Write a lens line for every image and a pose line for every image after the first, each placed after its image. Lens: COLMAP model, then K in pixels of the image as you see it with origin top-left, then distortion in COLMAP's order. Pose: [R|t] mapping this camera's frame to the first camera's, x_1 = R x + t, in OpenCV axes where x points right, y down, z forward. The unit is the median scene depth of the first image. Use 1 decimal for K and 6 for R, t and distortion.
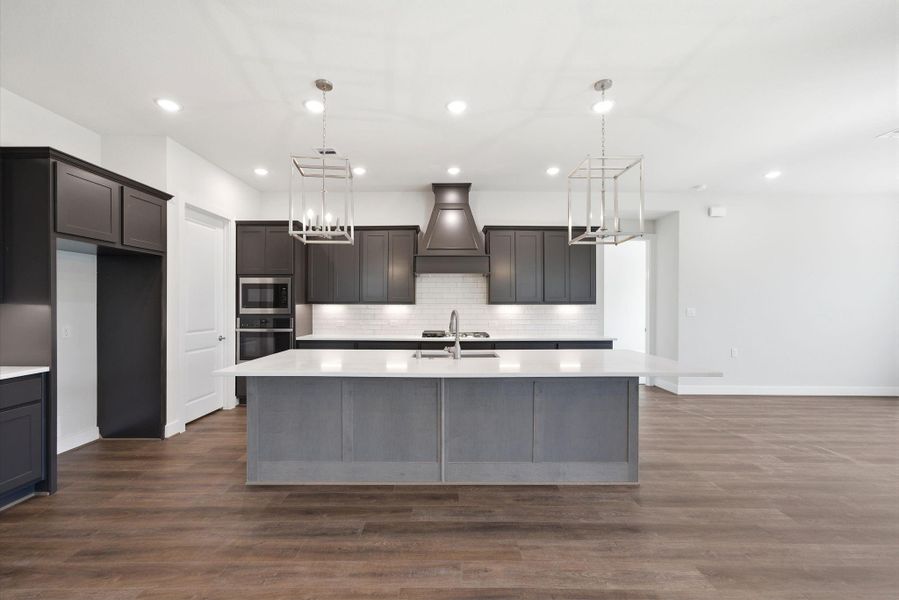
lens RADIAL K [[362.2, 0, 443.9], [0, 362.2, 305.4], [0, 0, 1]] dist [-0.005188, 0.003095]
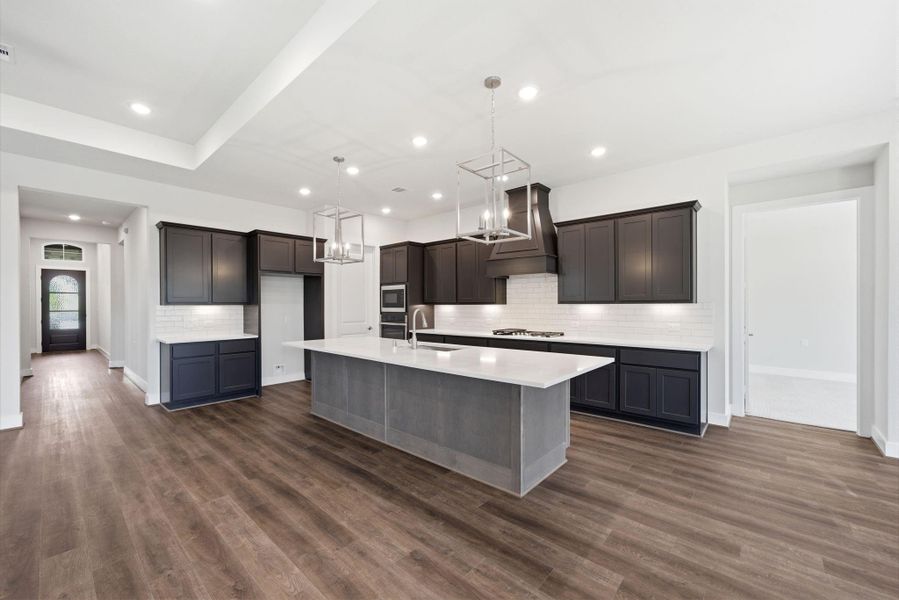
lens RADIAL K [[362.2, 0, 451.1], [0, 362.2, 306.7], [0, 0, 1]] dist [-0.005188, 0.003095]
pose [[0.748284, 0.001338, -0.663377, 0.816823], [0.002177, 0.999988, 0.004473, -0.001093], [0.663375, -0.004791, 0.748272, 0.146720]]
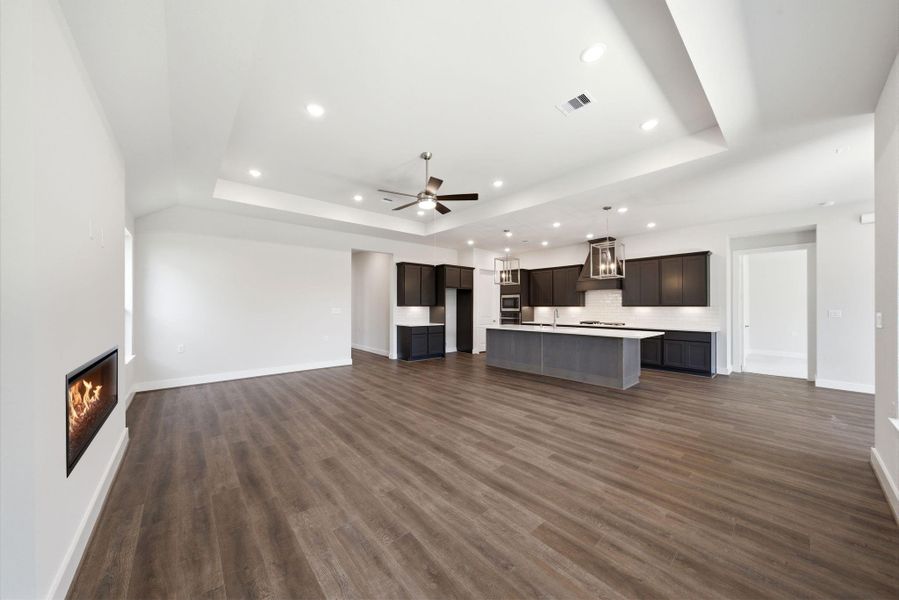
lens RADIAL K [[315.0, 0, 453.7], [0, 315.0, 305.5], [0, 0, 1]] dist [0.010157, 0.000290]
pose [[0.674567, -0.003663, -0.738204, 0.996864], [-0.003626, 0.999959, -0.008275, 0.008421], [0.738204, 0.008258, 0.674527, -0.812506]]
